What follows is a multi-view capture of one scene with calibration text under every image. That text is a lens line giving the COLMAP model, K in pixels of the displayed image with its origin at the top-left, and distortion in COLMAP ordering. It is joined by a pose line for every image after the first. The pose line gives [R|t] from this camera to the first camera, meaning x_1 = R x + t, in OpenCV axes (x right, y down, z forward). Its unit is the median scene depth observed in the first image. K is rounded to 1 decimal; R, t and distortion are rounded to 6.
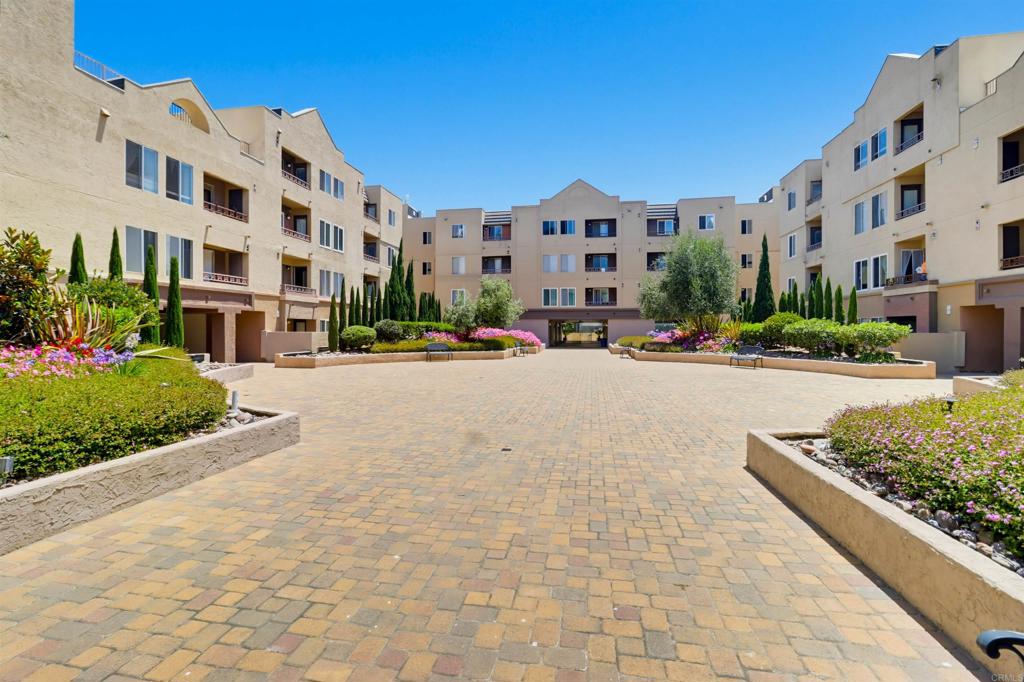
lens RADIAL K [[476.9, 0, 494.4], [0, 476.9, 331.6], [0, 0, 1]] dist [0.001798, 0.001114]
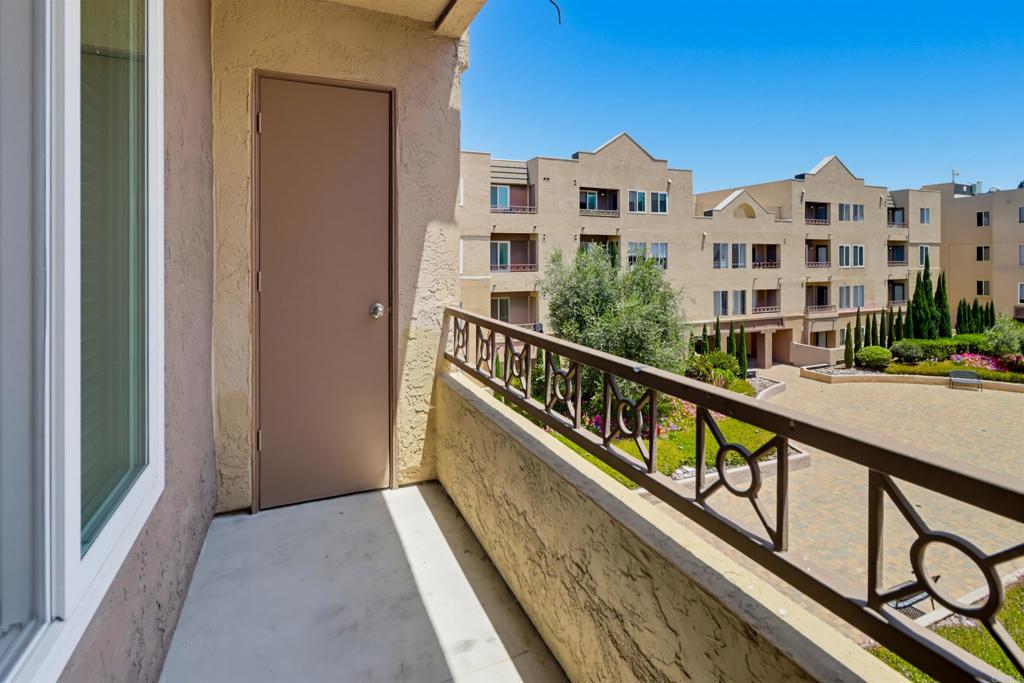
lens RADIAL K [[489.2, 0, 510.4], [0, 489.2, 263.9], [0, 0, 1]] dist [-0.037651, 0.025329]
pose [[0.563645, -0.006394, -0.825992, 0.199056], [-0.001434, 0.999961, -0.008719, -0.204093], [0.826016, 0.006099, 0.563614, -0.427749]]
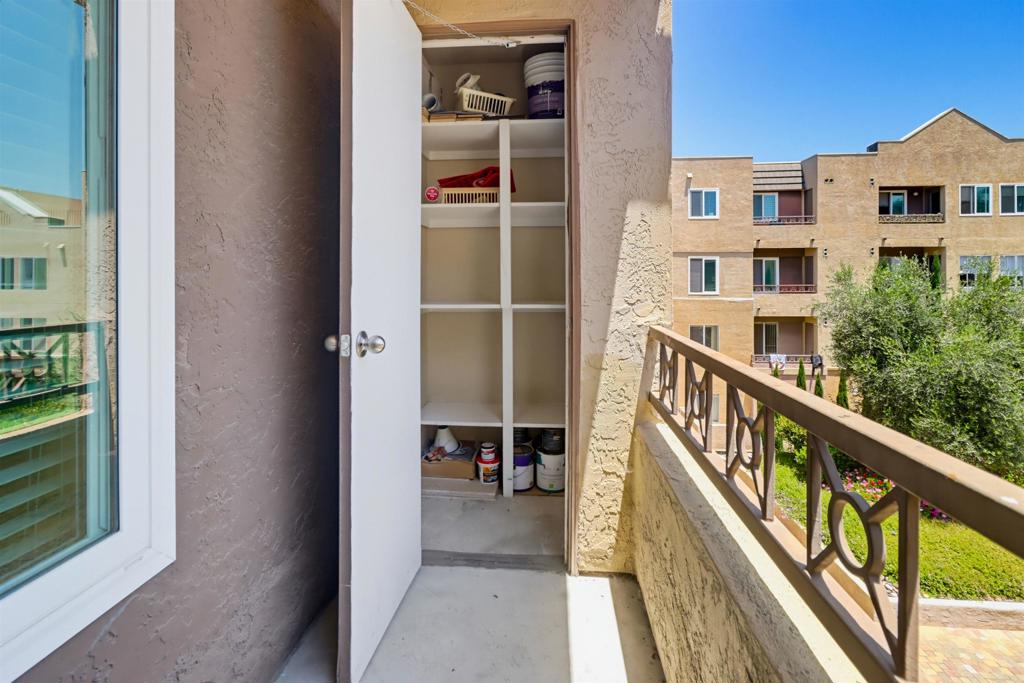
lens RADIAL K [[484.7, 0, 520.5], [0, 484.7, 286.0], [0, 0, 1]] dist [0.002905, 0.000874]
pose [[0.105477, -0.003896, -0.994414, 0.176410], [-0.008727, 0.999950, -0.004843, -0.201250], [0.994383, 0.009189, 0.105438, -0.408448]]
